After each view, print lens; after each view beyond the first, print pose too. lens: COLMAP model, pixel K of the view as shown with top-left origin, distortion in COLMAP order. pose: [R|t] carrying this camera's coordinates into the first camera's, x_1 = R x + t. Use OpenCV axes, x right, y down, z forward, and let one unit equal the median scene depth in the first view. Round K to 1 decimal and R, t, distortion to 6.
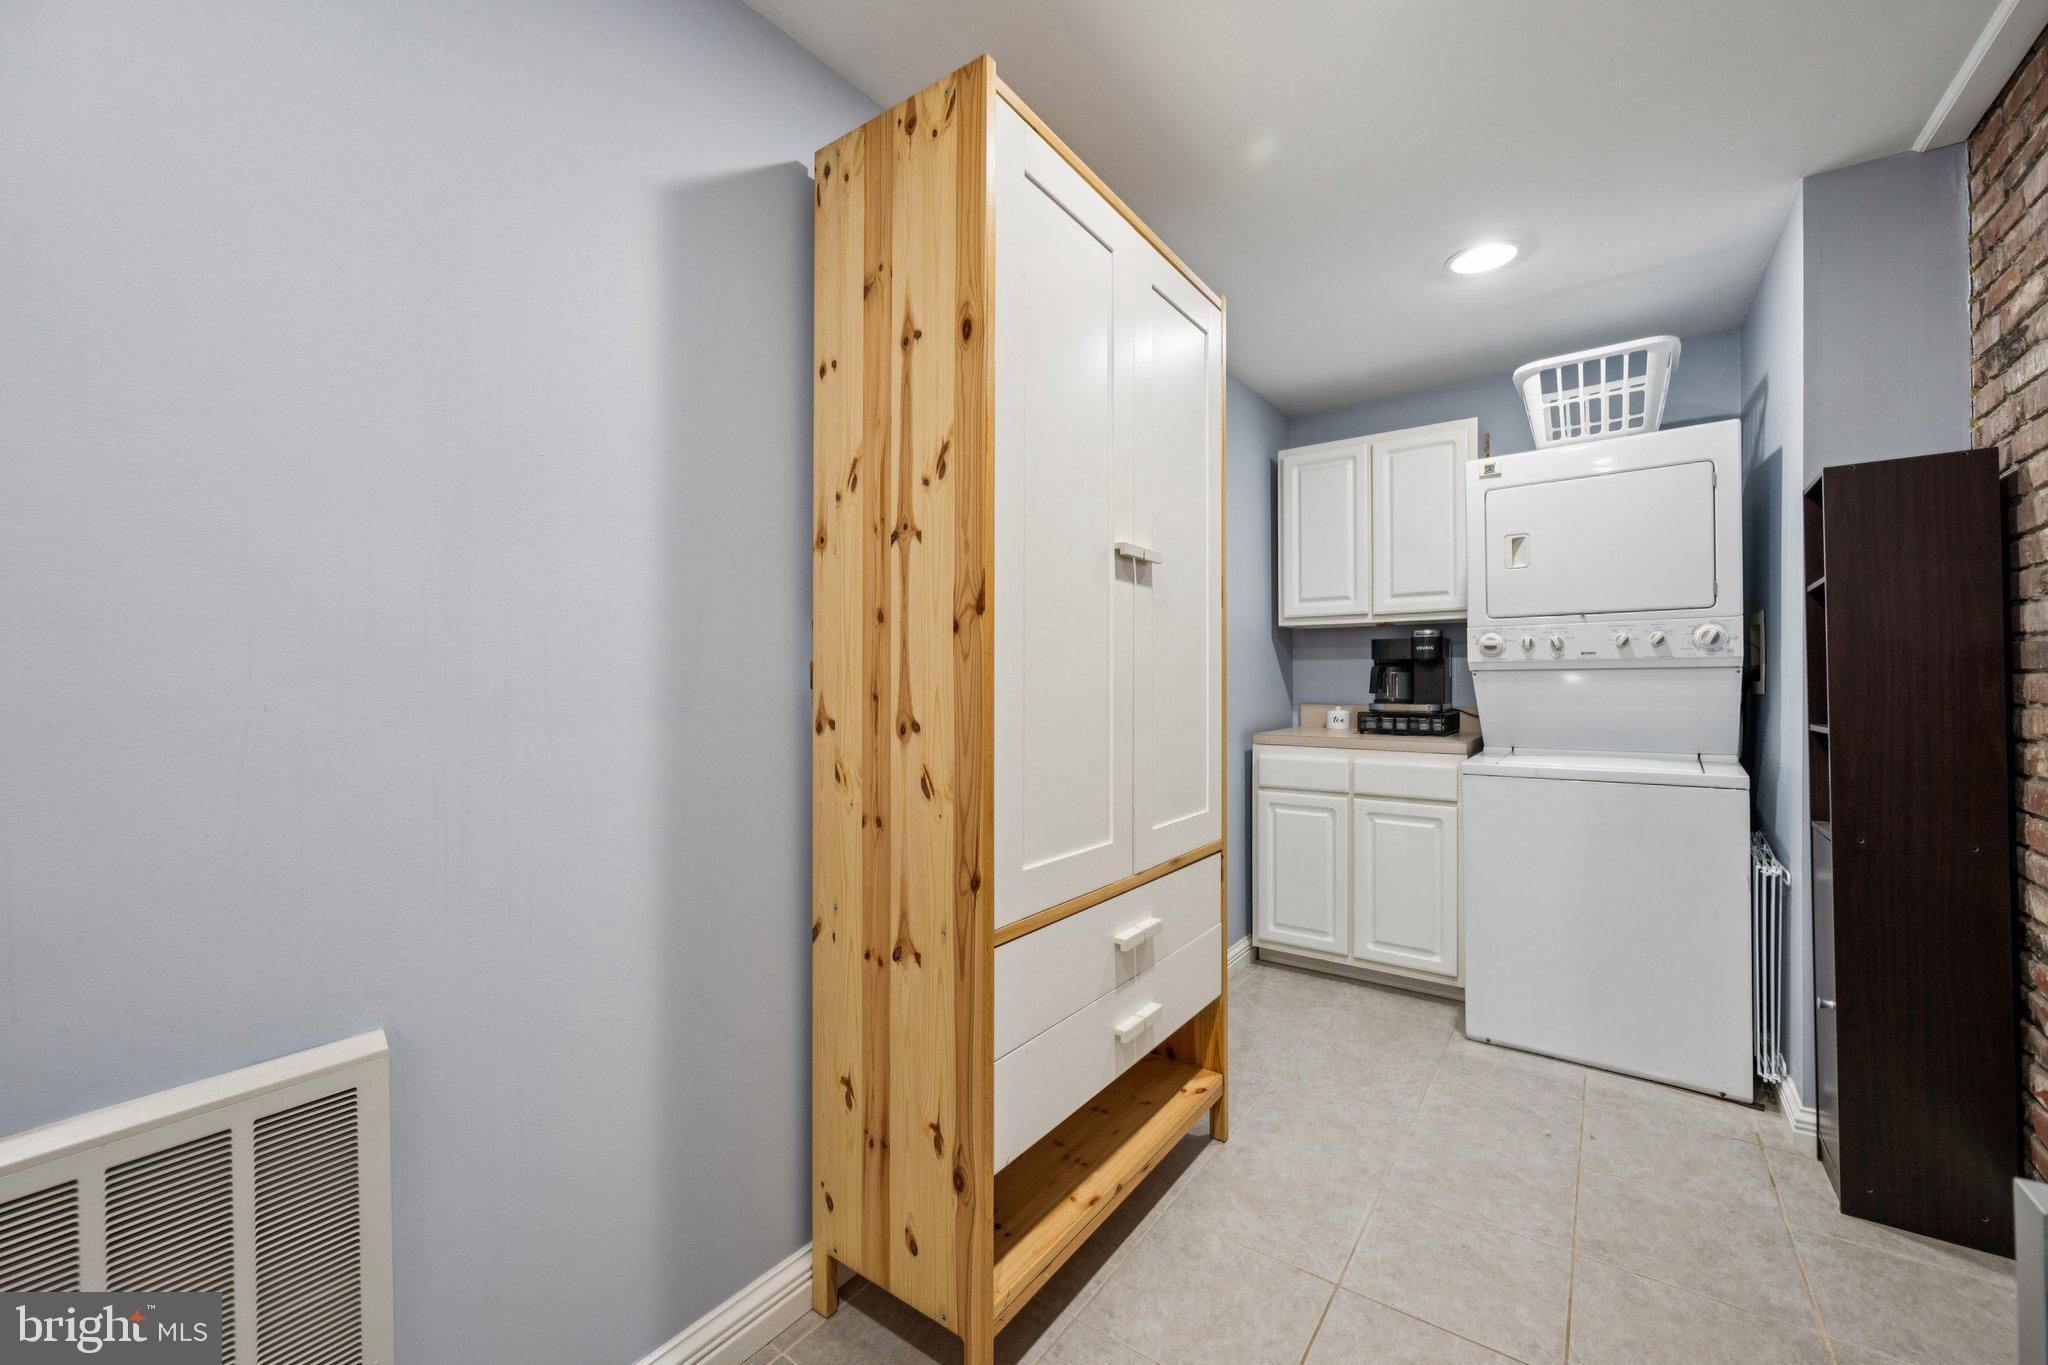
lens RADIAL K [[810.8, 0, 1026.3], [0, 810.8, 678.4], [0, 0, 1]] dist [0.000237, 0.000402]
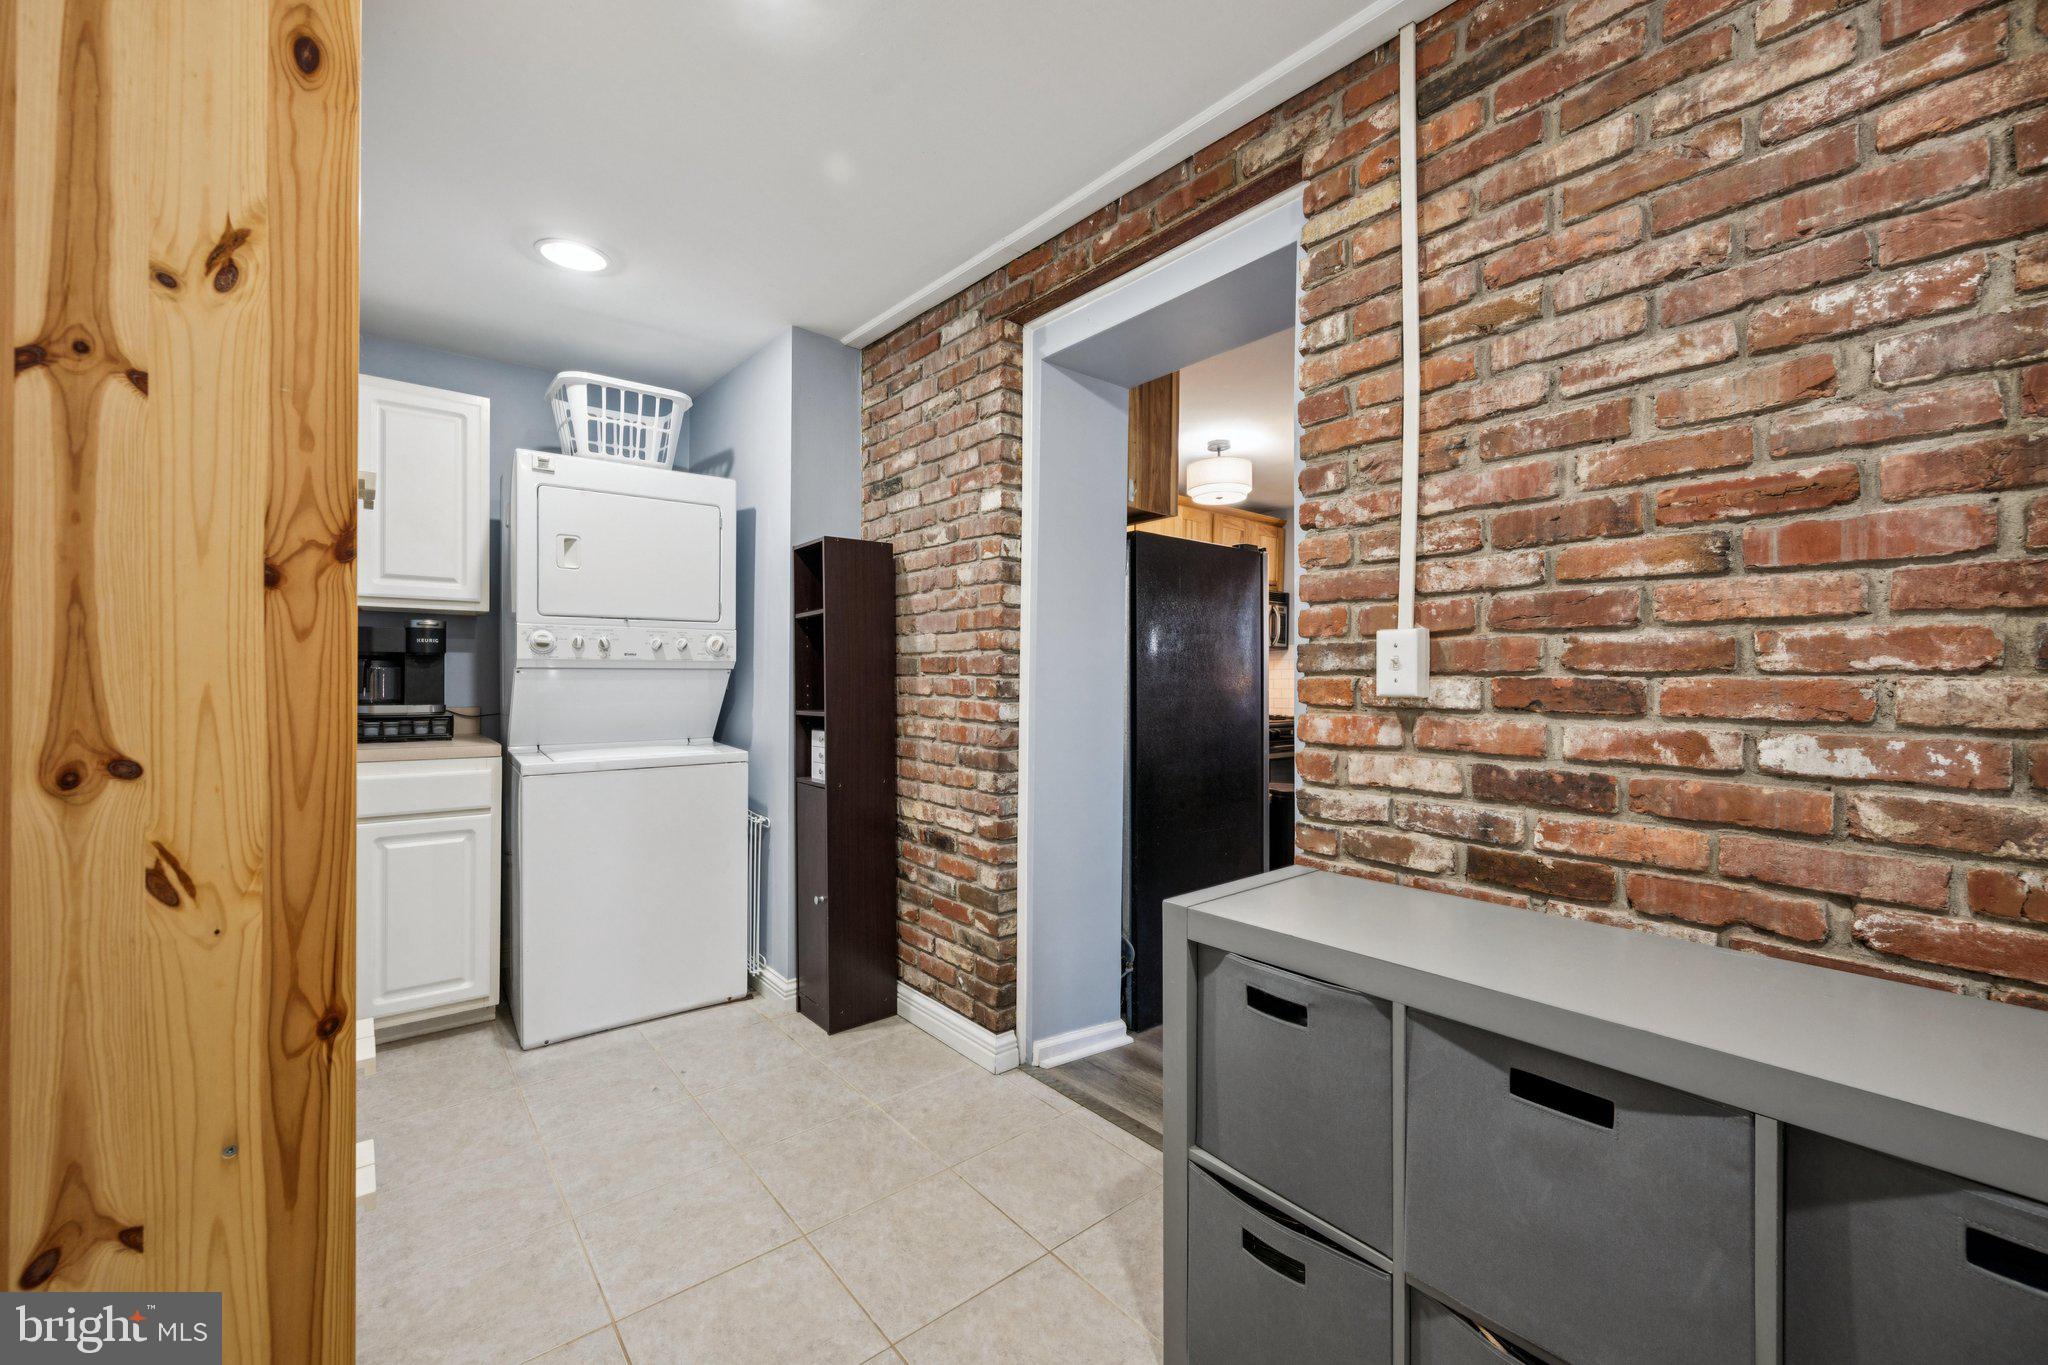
lens RADIAL K [[818.9, 0, 1030.4], [0, 818.9, 681.3], [0, 0, 1]] dist [-0.000161, 0.000295]
pose [[0.248629, 0.002415, 0.968596, -0.383601], [-0.008654, 0.999963, -0.000272, 0.002014], [-0.968560, -0.008315, 0.248641, 0.280012]]
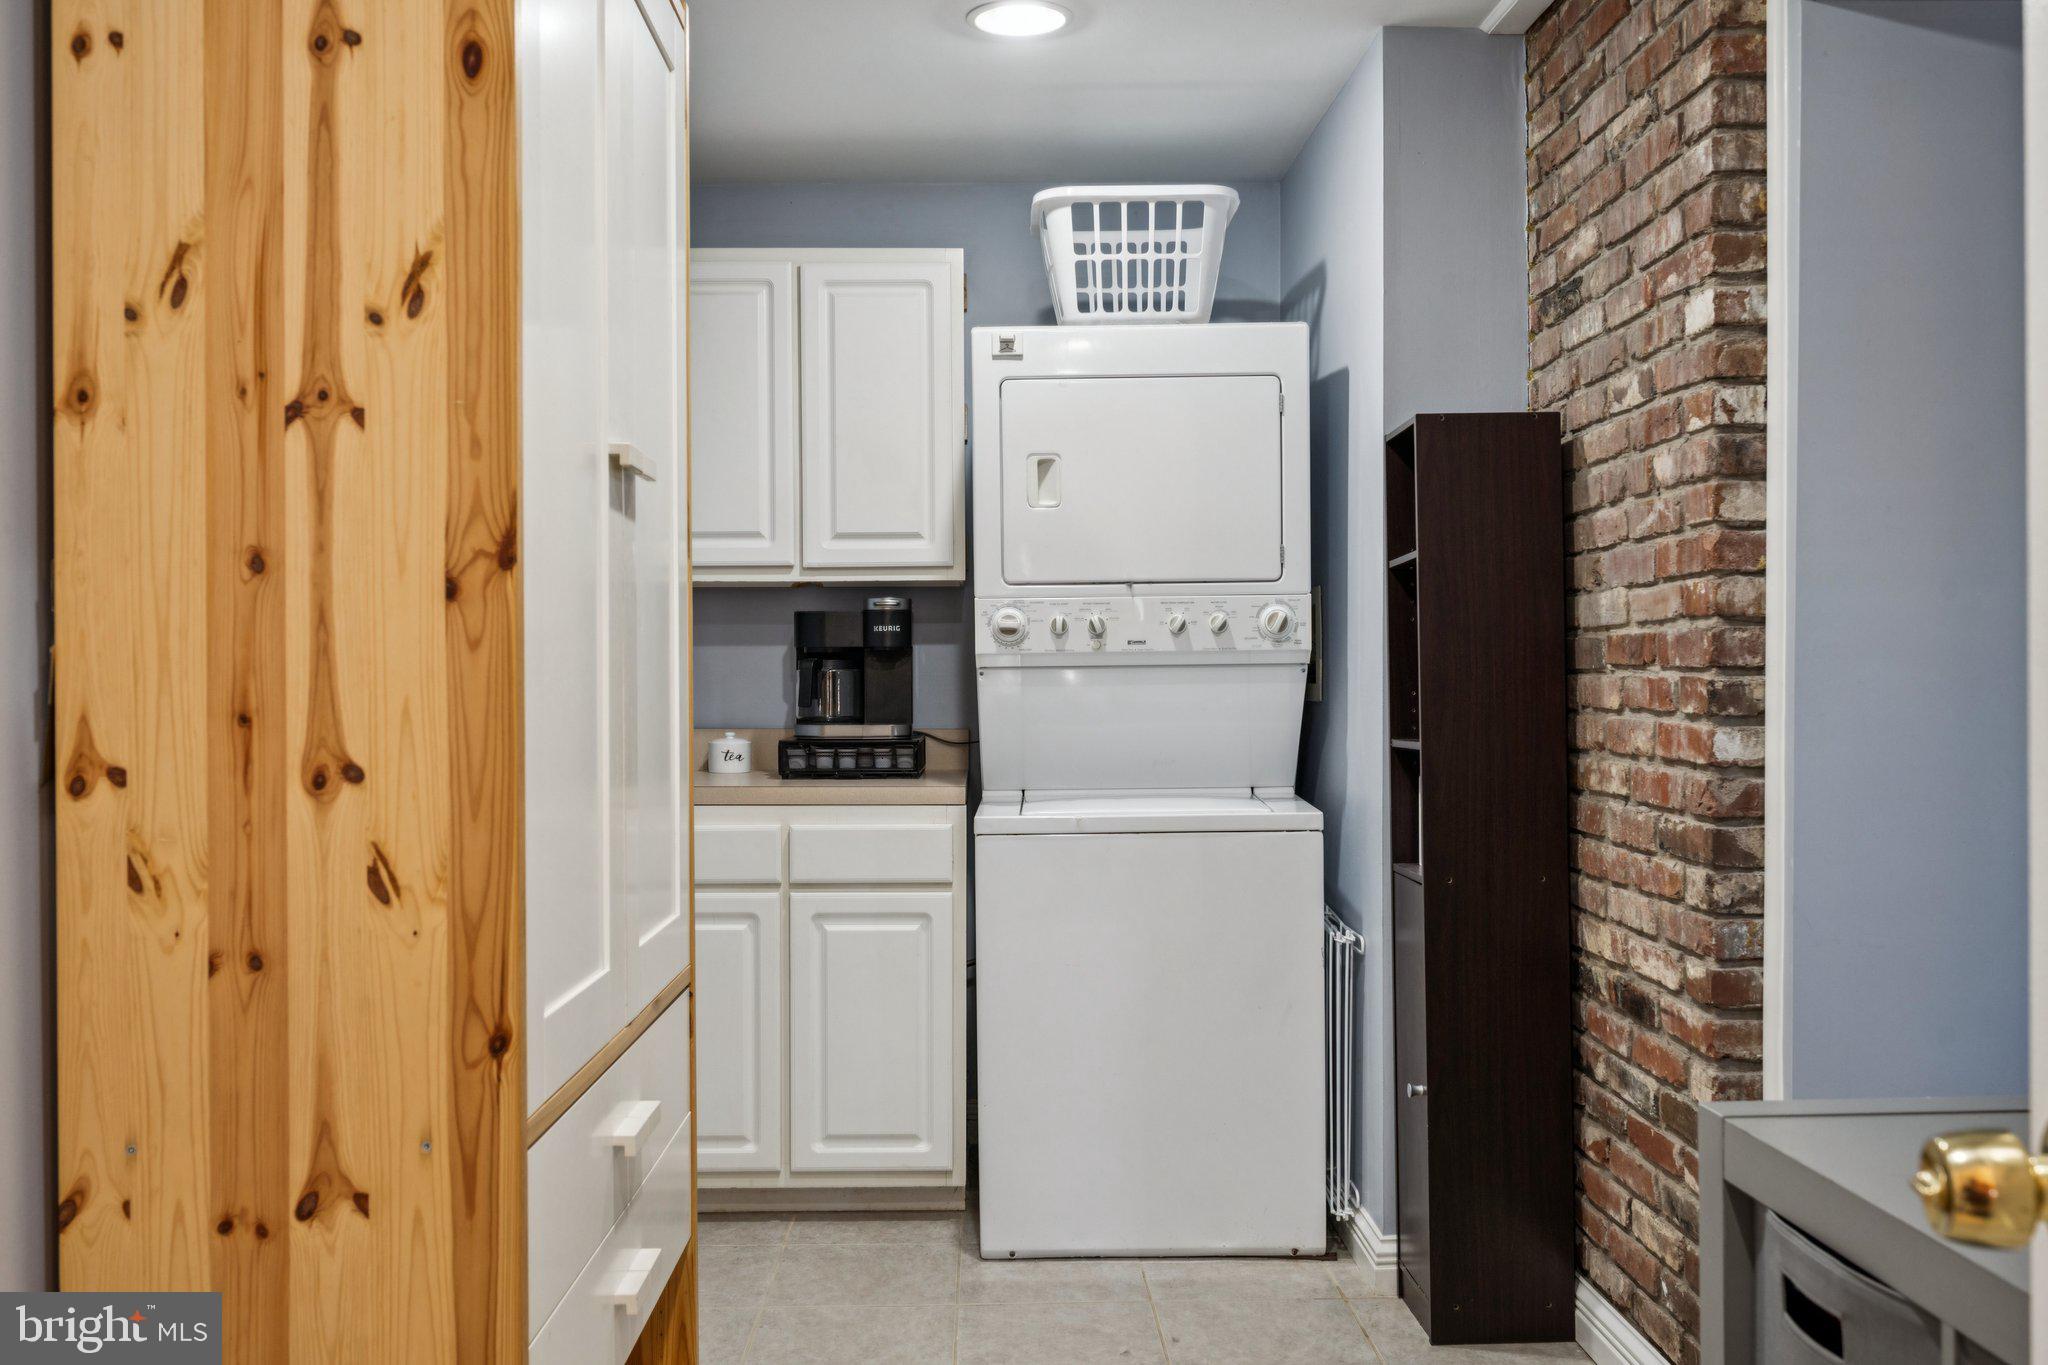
lens RADIAL K [[1784.4, 0, 1022.2], [0, 1784.4, 693.3], [0, 0, 1]] dist [-0.000006, -0.003331]
pose [[0.796337, -0.005891, 0.604825, -0.397989], [0.001463, 0.999968, 0.007813, -0.001132], [-0.604852, -0.005337, 0.796320, -0.163954]]
